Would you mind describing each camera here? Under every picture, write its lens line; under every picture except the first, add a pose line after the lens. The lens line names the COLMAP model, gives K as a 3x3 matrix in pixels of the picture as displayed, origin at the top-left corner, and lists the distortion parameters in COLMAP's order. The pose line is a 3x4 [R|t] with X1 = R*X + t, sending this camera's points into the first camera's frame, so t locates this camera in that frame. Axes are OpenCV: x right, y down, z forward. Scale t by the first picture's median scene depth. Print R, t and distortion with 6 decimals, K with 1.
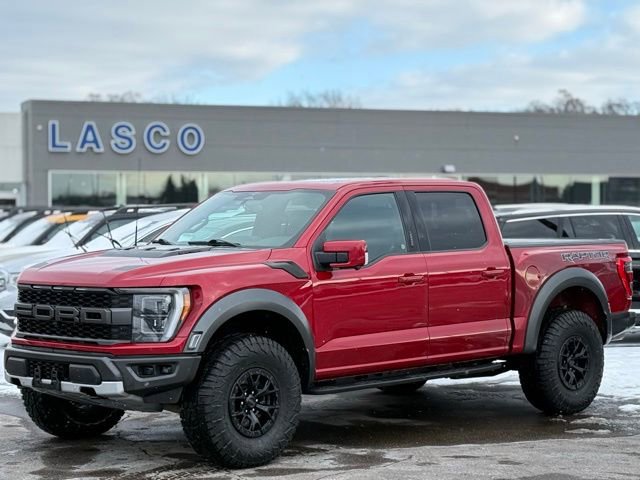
lens RADIAL K [[1422.9, 0, 320.0], [0, 1422.9, 240.0], [0, 0, 1]] dist [0.092830, 0.434271]
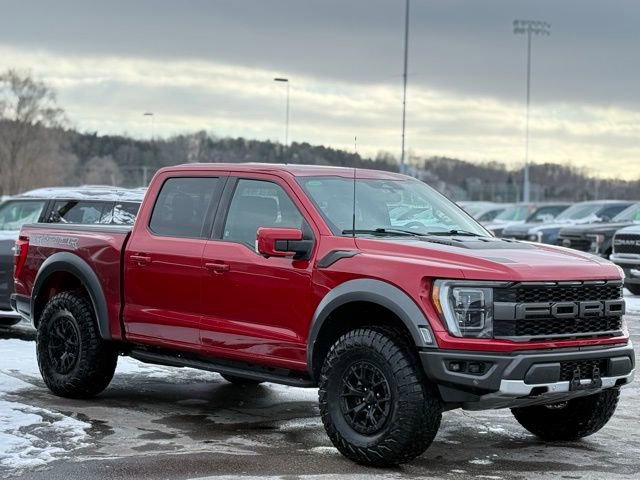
lens RADIAL K [[1328.6, 0, 320.0], [0, 1328.6, 240.0], [0, 0, 1]] dist [0.082010, 0.429944]
pose [[0.050759, -0.012610, 0.998631, -1.078327], [-0.011354, 0.999848, 0.013202, -0.004811], [-0.998646, -0.012008, 0.050608, 1.124949]]
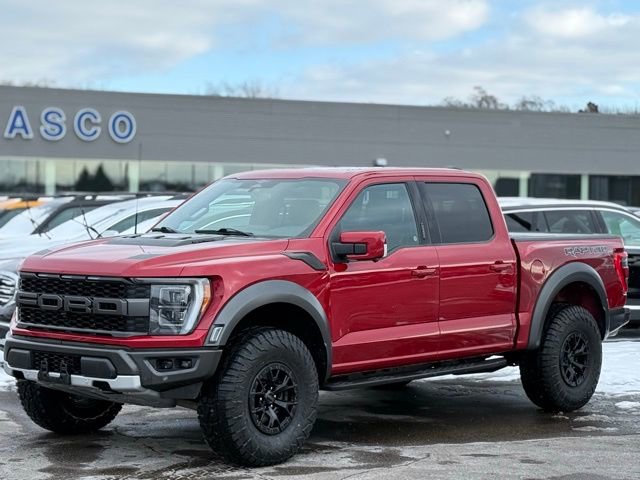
lens RADIAL K [[1414.6, 0, 320.0], [0, 1414.6, 240.0], [0, 0, 1]] dist [0.096872, 0.306104]
pose [[0.997788, 0.014085, 0.064968, -0.076928], [-0.014459, 0.999881, 0.005290, 0.001603], [-0.064886, -0.006218, 0.997873, 0.043536]]
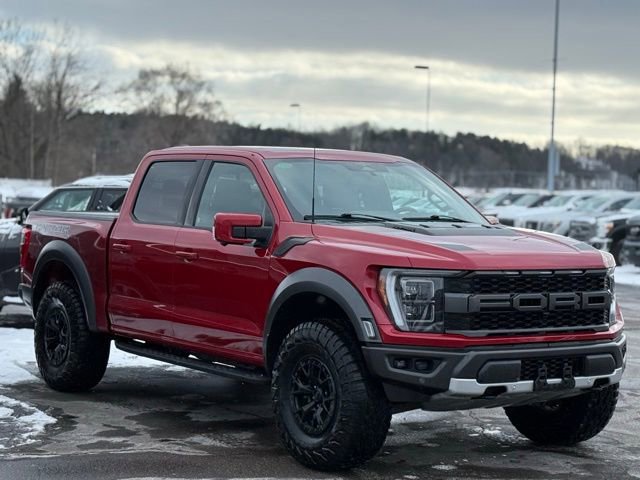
lens RADIAL K [[1346.2, 0, 320.0], [0, 1346.2, 240.0], [0, 0, 1]] dist [0.093884, 0.222023]
pose [[0.173472, -0.018263, 0.984670, -1.010115], [-0.008254, 0.999766, 0.019997, -0.001255], [-0.984804, -0.011596, 0.173280, 0.992227]]
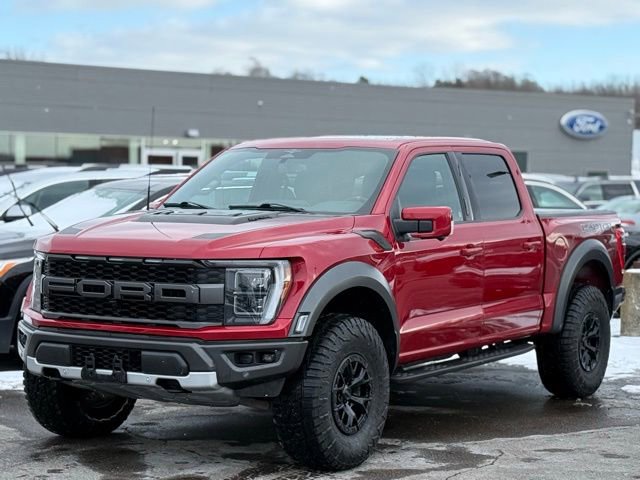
lens RADIAL K [[1450.3, 0, 320.0], [0, 1450.3, 240.0], [0, 0, 1]] dist [0.105150, 0.325458]
pose [[0.972111, 0.008479, 0.234368, -0.266000], [-0.013584, 0.999704, 0.020176, 0.003780], [-0.234127, -0.022797, 0.971939, 0.153009]]
